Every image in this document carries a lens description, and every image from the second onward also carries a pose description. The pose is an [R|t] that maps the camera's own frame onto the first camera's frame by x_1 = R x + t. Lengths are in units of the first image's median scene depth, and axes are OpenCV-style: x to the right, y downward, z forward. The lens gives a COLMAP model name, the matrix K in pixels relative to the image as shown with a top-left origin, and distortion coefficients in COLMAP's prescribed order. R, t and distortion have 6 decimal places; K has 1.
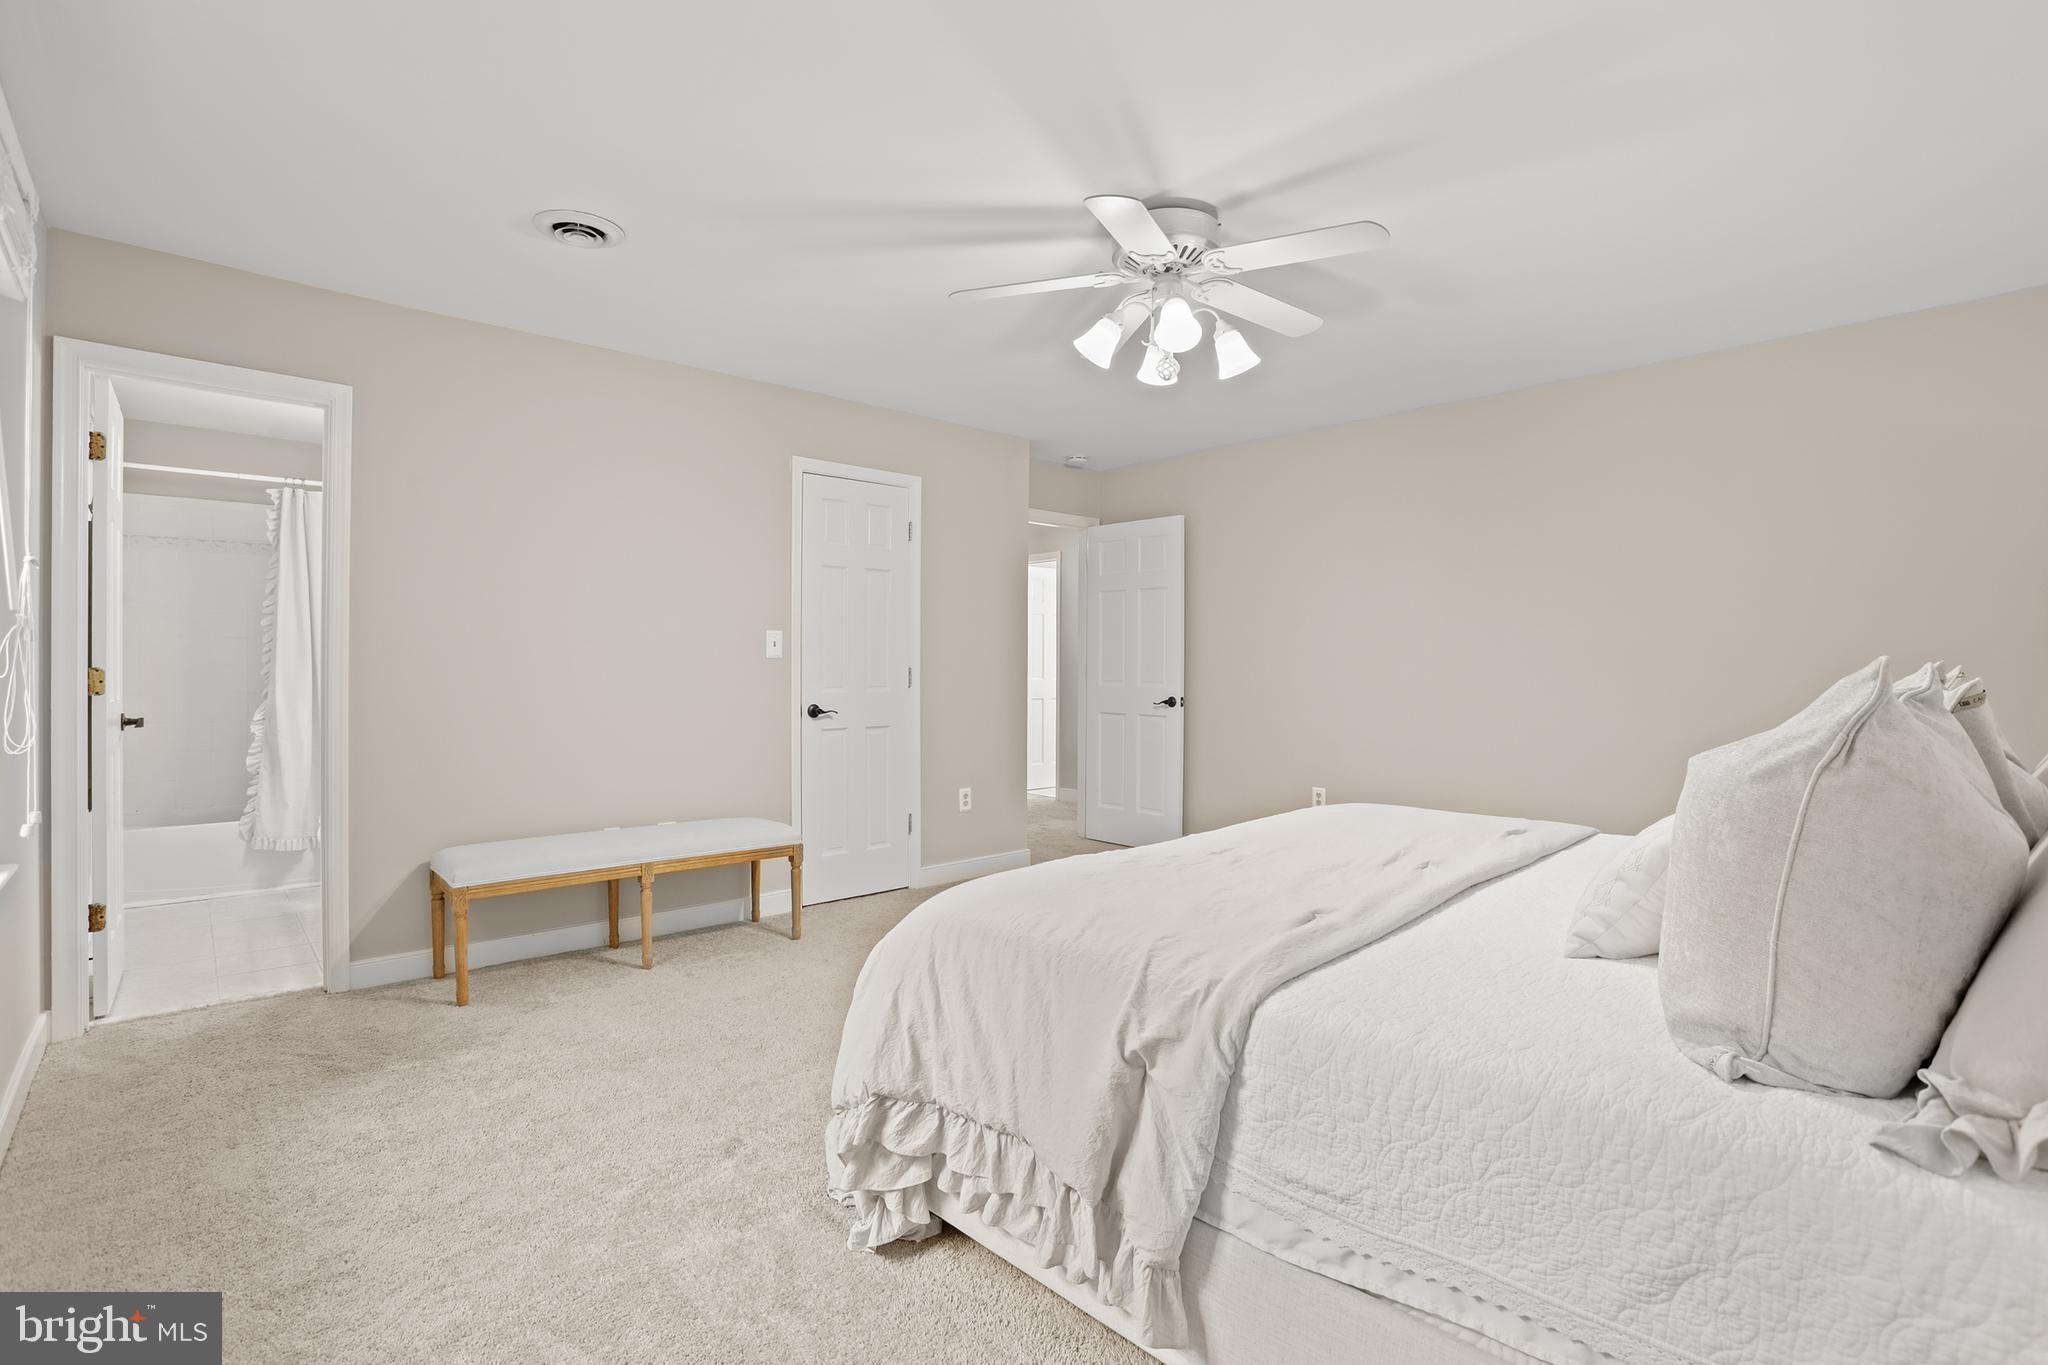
lens RADIAL K [[968.5, 0, 1024.7], [0, 968.5, 659.8], [0, 0, 1]] dist [-0.027649, 0.000137]
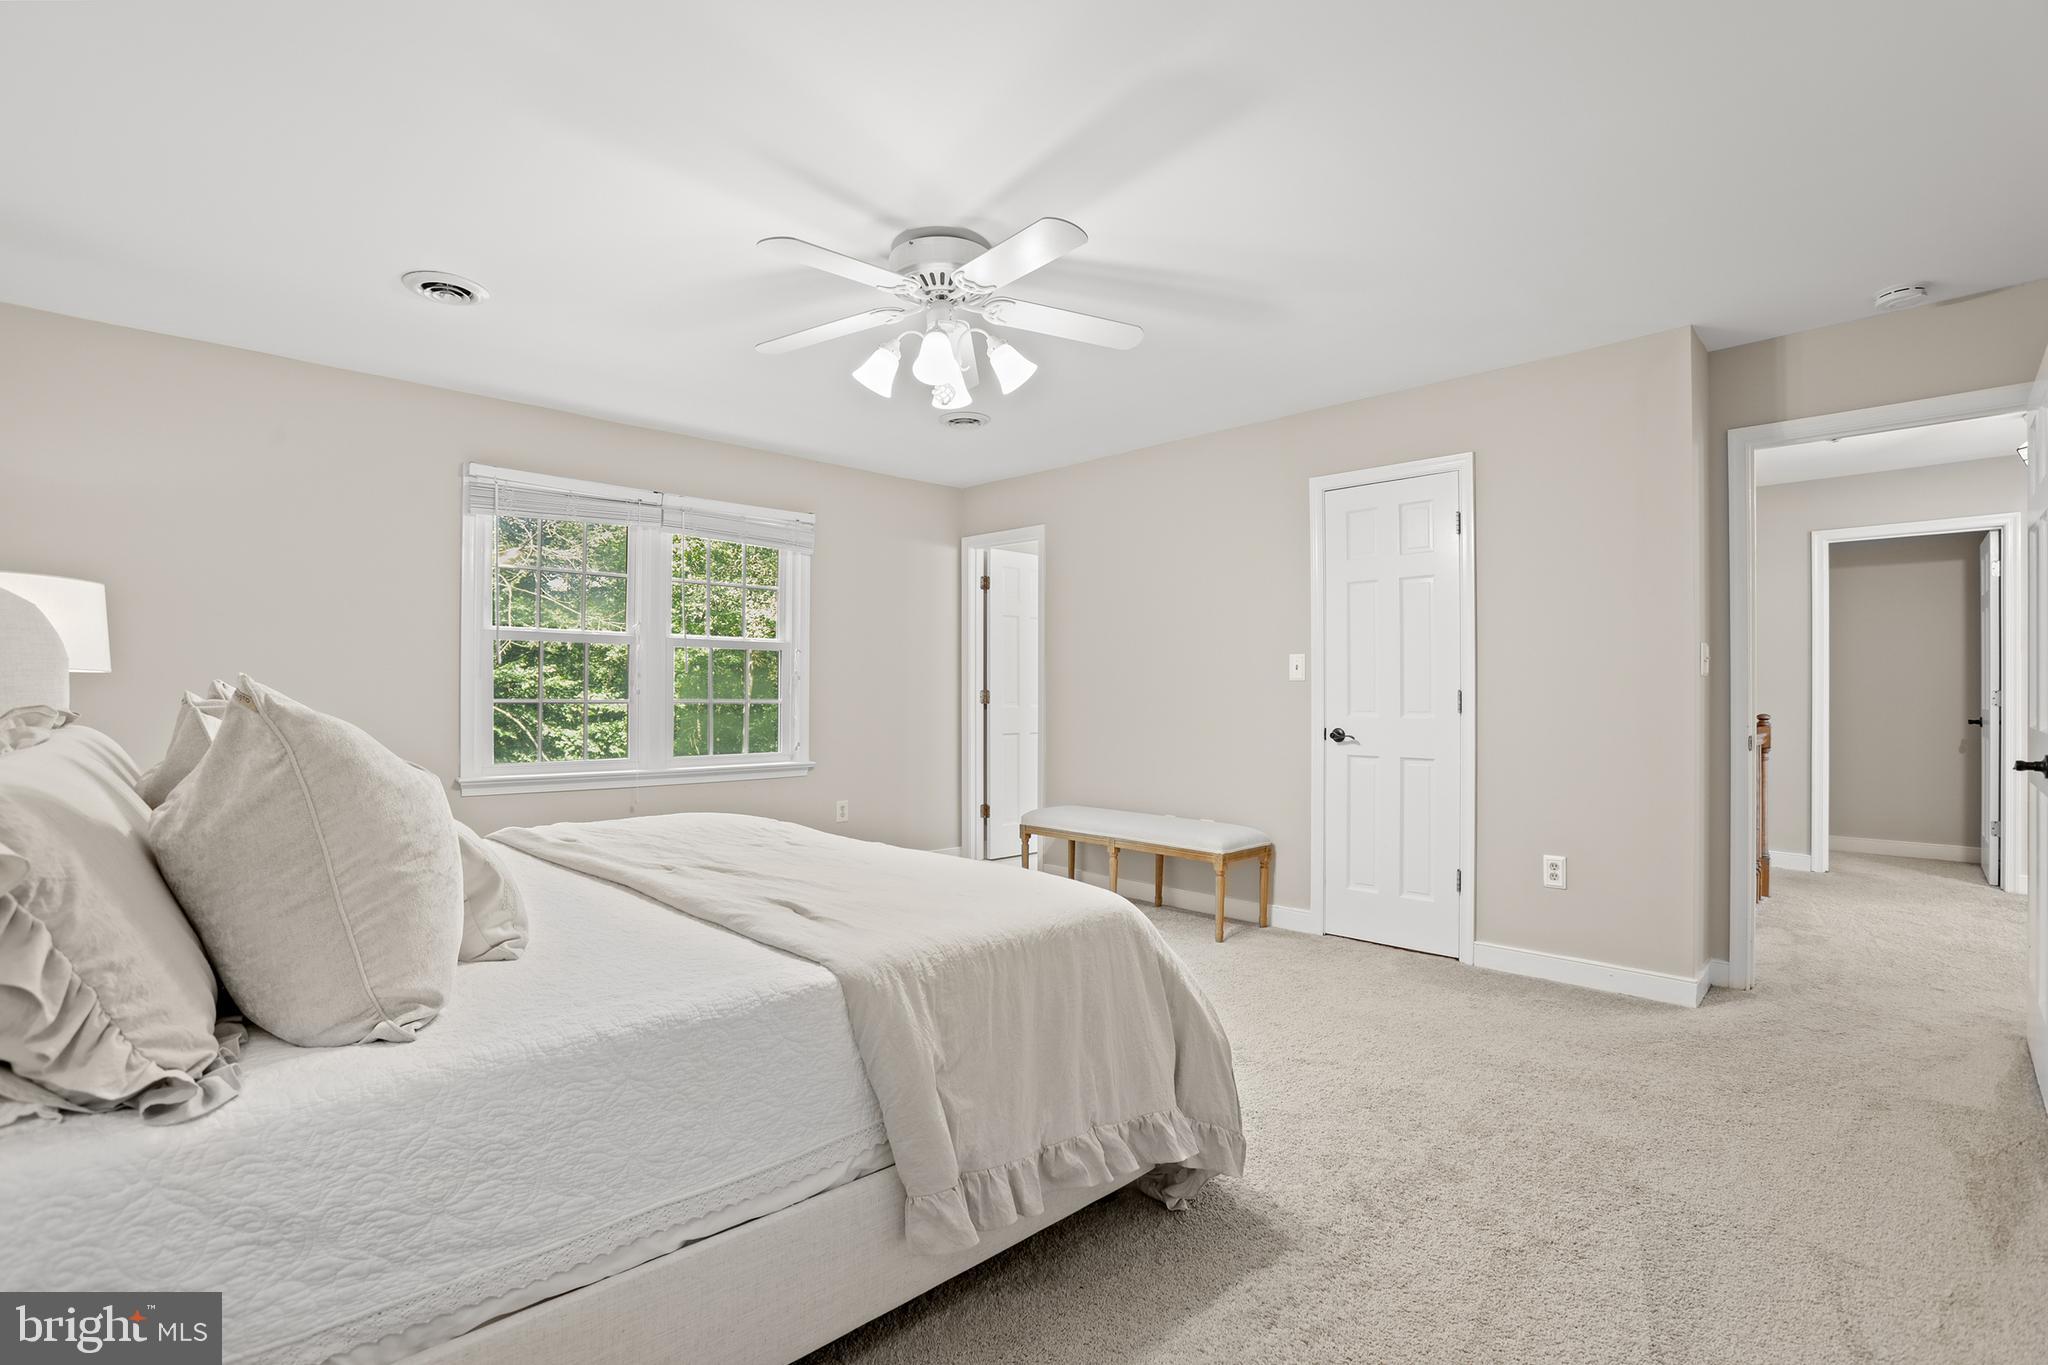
lens RADIAL K [[950.6, 0, 1017.4], [0, 950.6, 692.4], [0, 0, 1]] dist [-0.044479, 0.000395]
pose [[0.040518, 0.001250, -0.999178, 0.970378], [0.006428, 0.999978, 0.001512, 0.009097], [0.999158, -0.006484, 0.040509, 0.877886]]
